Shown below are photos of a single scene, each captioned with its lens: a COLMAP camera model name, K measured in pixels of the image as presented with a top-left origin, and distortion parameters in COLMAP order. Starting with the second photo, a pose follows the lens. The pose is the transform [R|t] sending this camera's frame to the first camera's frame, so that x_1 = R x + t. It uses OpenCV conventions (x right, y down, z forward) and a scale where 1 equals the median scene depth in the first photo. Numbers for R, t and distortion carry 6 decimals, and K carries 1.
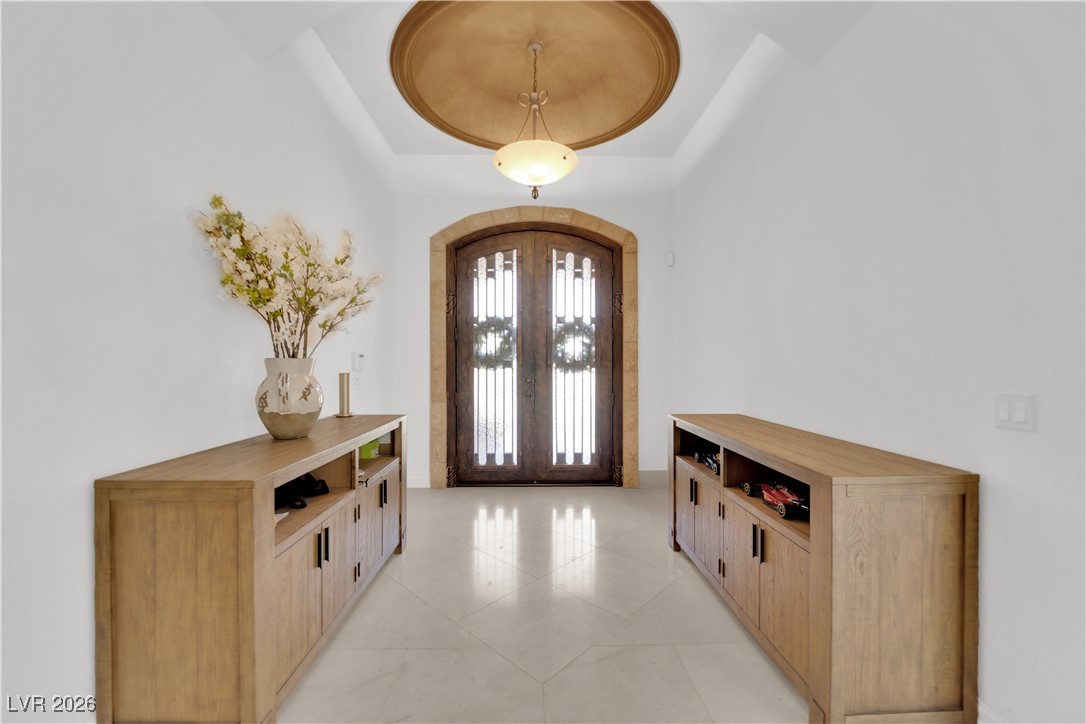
lens RADIAL K [[435.4, 0, 543.0], [0, 435.4, 362.0], [0, 0, 1]] dist [-0.016565, -0.000013]
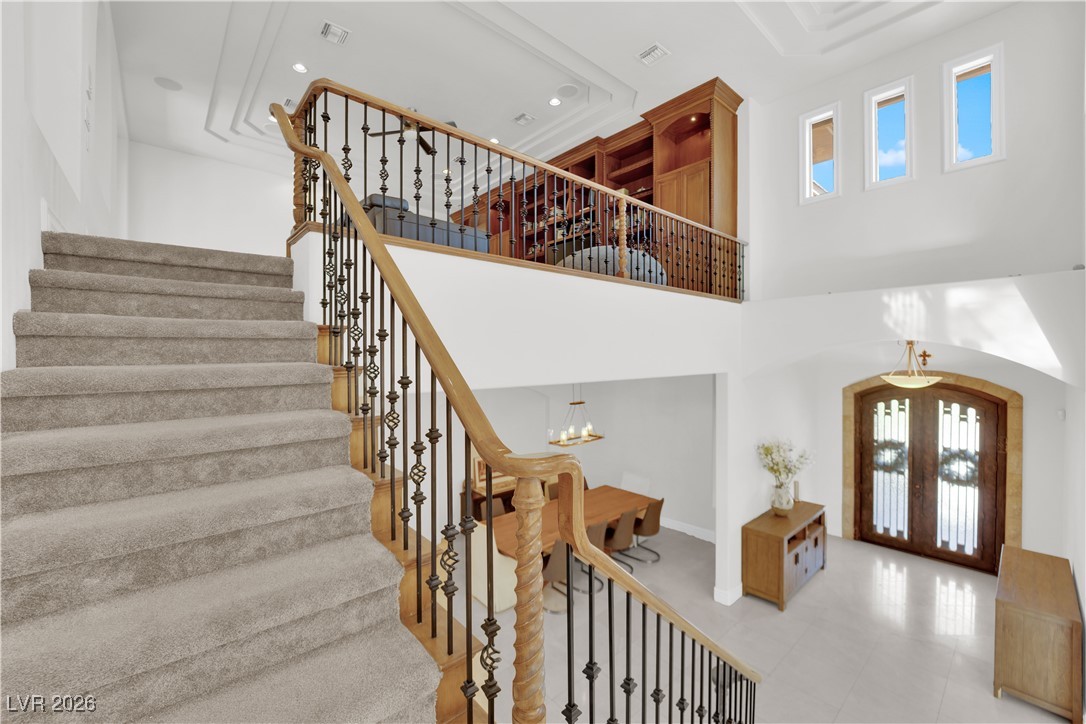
lens RADIAL K [[435.4, 0, 543.0], [0, 435.4, 362.0], [0, 0, 1]] dist [-0.016565, -0.000013]
pose [[0.639792, 0.004272, -0.768536, 0.278050], [0.003869, 0.999954, 0.008779, -0.406897], [0.768538, -0.008590, 0.639746, -0.947152]]
